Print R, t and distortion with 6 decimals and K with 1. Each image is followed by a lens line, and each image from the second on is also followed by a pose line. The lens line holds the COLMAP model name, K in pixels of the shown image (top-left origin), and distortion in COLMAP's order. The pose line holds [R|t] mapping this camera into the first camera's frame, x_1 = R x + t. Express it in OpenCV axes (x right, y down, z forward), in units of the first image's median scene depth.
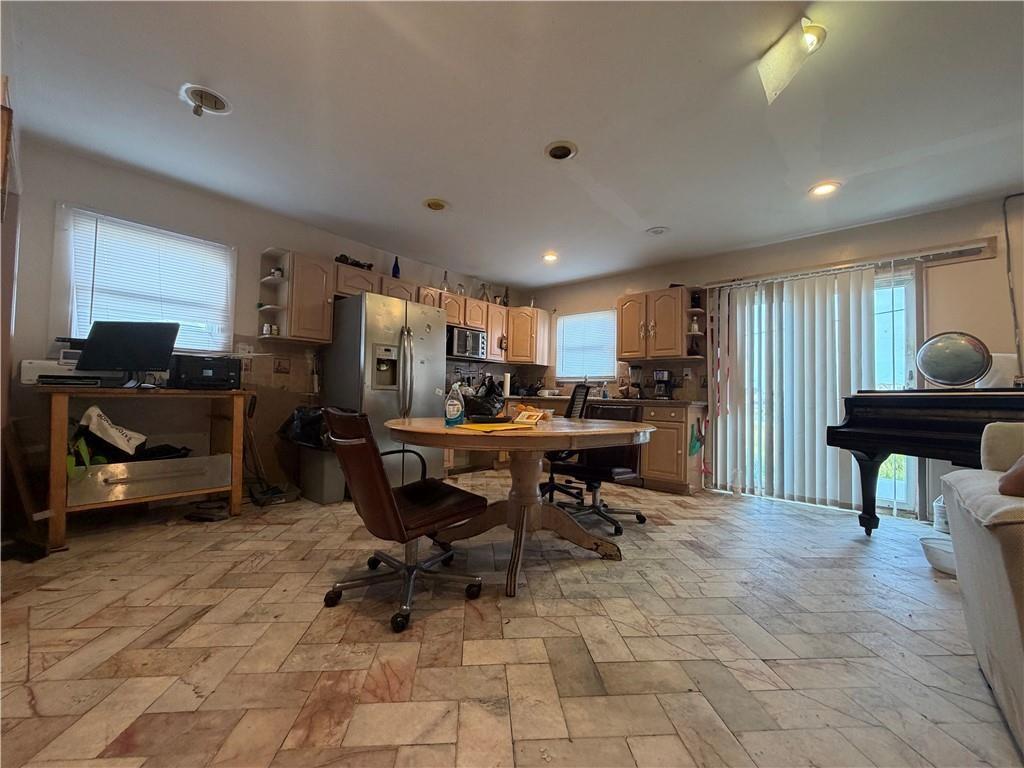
lens RADIAL K [[408.9, 0, 508.6], [0, 408.9, 385.2], [0, 0, 1]] dist [-0.001749, 0.000930]
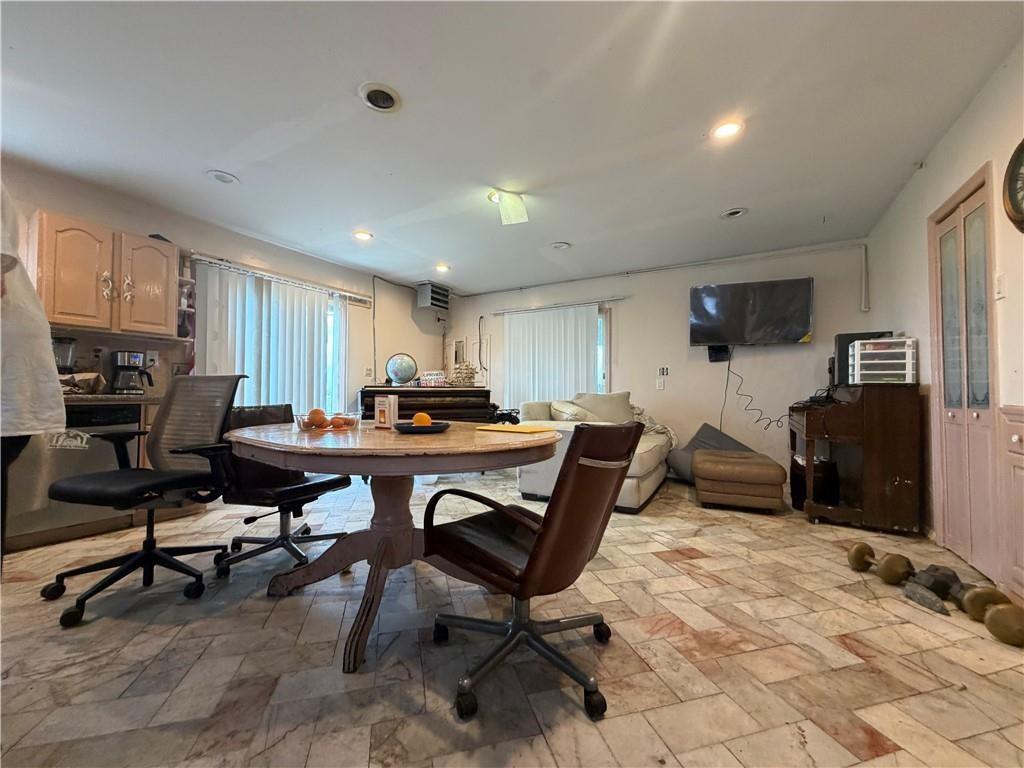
lens RADIAL K [[408.9, 0, 508.9], [0, 408.9, 384.4], [0, 0, 1]] dist [-0.001749, 0.000930]
pose [[-0.190111, 0.002854, 0.981758, -0.549095], [-0.036536, 0.999283, -0.009980, 0.003220], [-0.981083, -0.037766, -0.189870, 0.661404]]
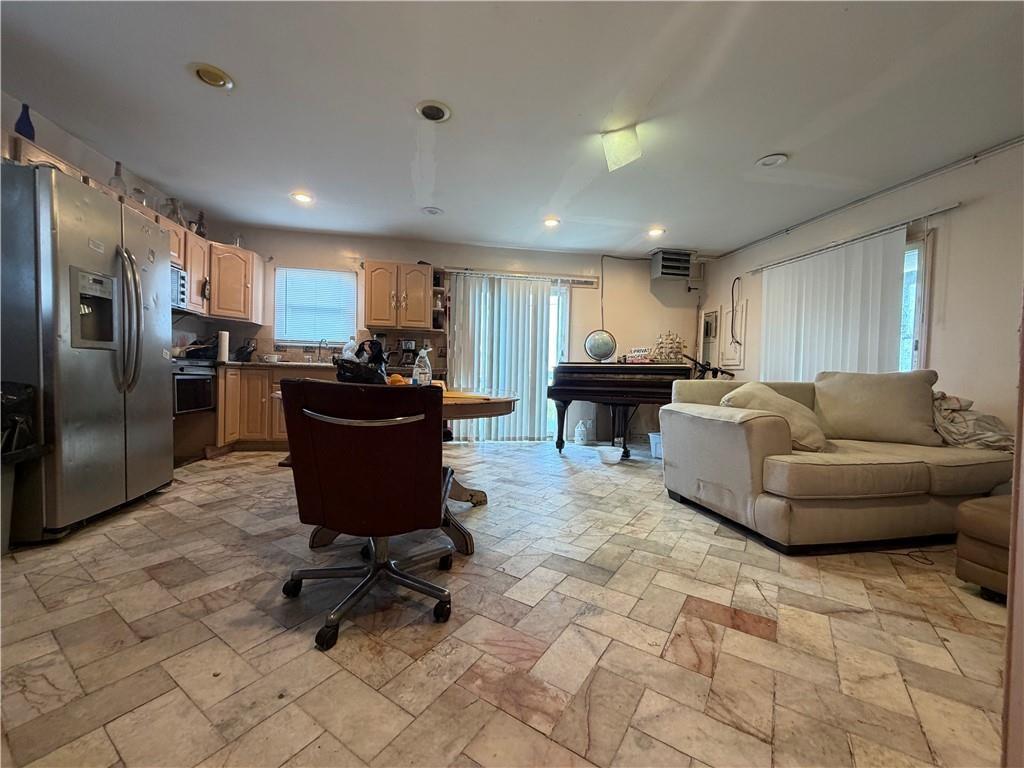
lens RADIAL K [[408.9, 0, 508.4], [0, 408.9, 383.9], [0, 0, 1]] dist [-0.001749, 0.000930]
pose [[0.617637, -0.026656, 0.786011, -0.408791], [-0.034409, 0.997553, 0.060868, 0.006019], [-0.785710, -0.064641, 0.615208, 0.164565]]
